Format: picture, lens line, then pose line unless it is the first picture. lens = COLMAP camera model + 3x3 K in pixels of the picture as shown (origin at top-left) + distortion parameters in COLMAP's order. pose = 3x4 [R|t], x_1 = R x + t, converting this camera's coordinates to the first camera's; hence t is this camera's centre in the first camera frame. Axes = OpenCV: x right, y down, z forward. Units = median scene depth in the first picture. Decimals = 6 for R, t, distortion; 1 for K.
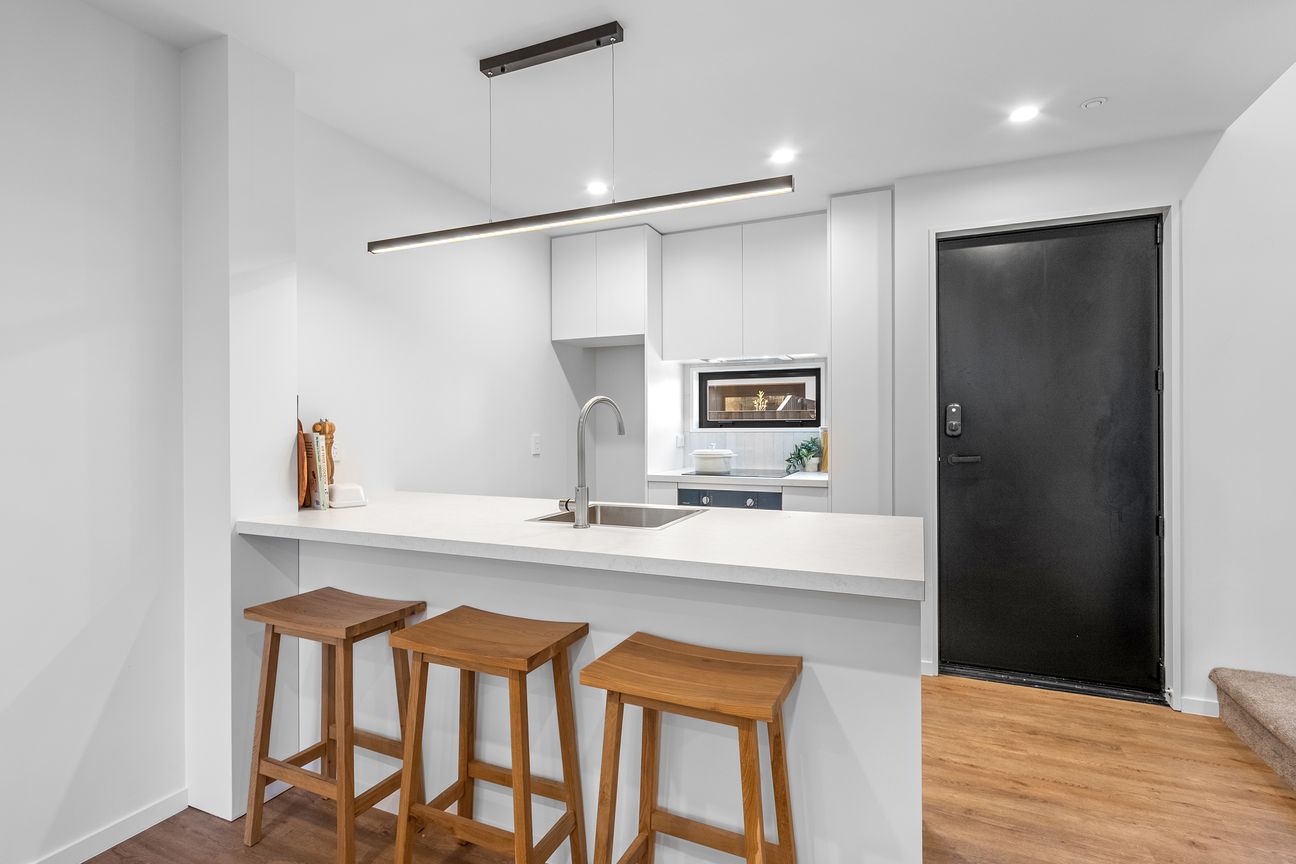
lens RADIAL K [[621.8, 0, 644.3], [0, 621.8, 426.6], [0, 0, 1]] dist [0.004275, 0.000344]
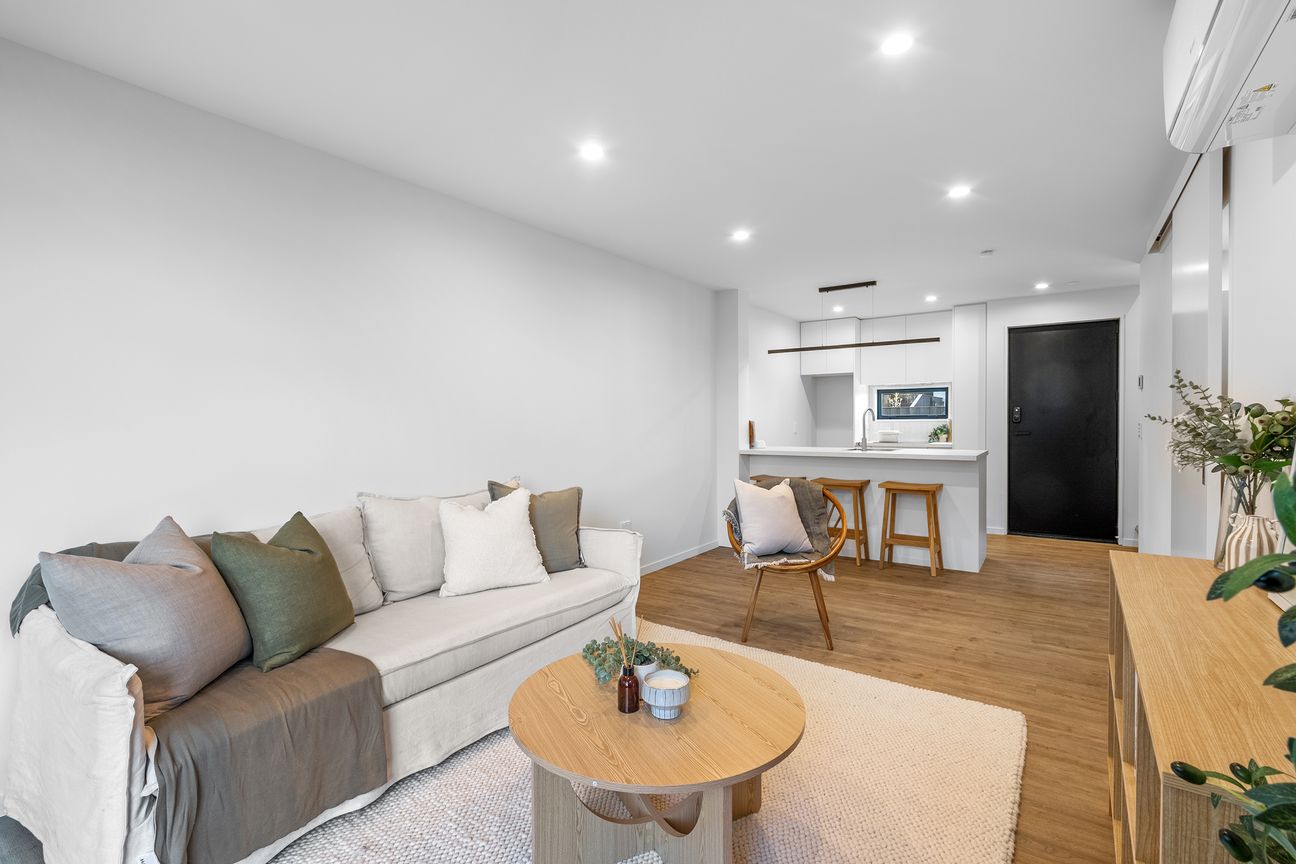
lens RADIAL K [[588.7, 0, 647.4], [0, 588.7, 433.6], [0, 0, 1]] dist [0.001705, 0.000398]
pose [[0.981406, 0.002302, -0.191928, -0.283350], [0.001901, 0.999762, 0.021712, 0.005772], [0.191933, -0.021673, 0.981169, -0.979921]]
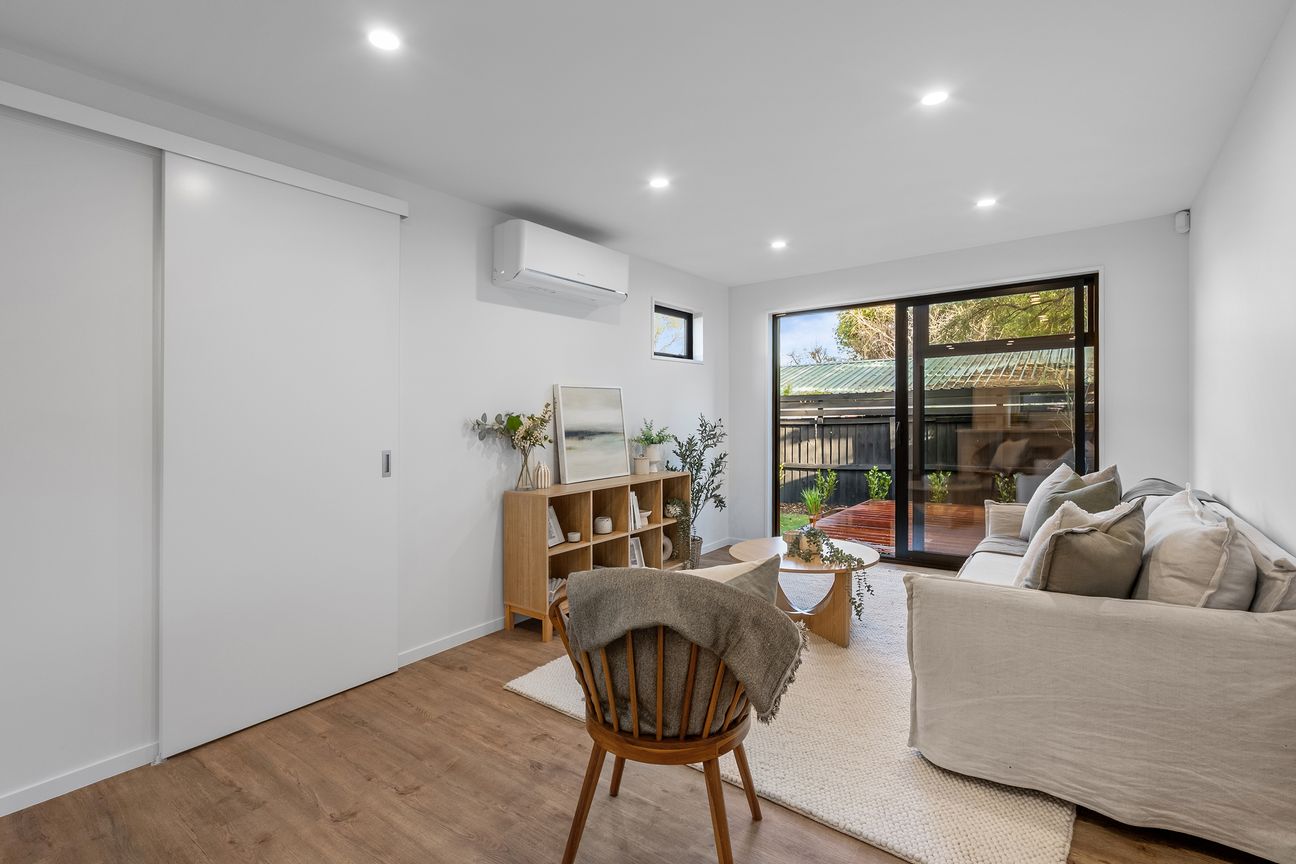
lens RADIAL K [[588.7, 0, 643.7], [0, 588.7, 424.0], [0, 0, 1]] dist [0.001705, 0.000398]
pose [[-0.975120, 0.015878, 0.221110, -0.332276], [0.019014, 0.999746, 0.012060, 0.002732], [-0.220862, 0.015964, -0.975174, 0.375872]]
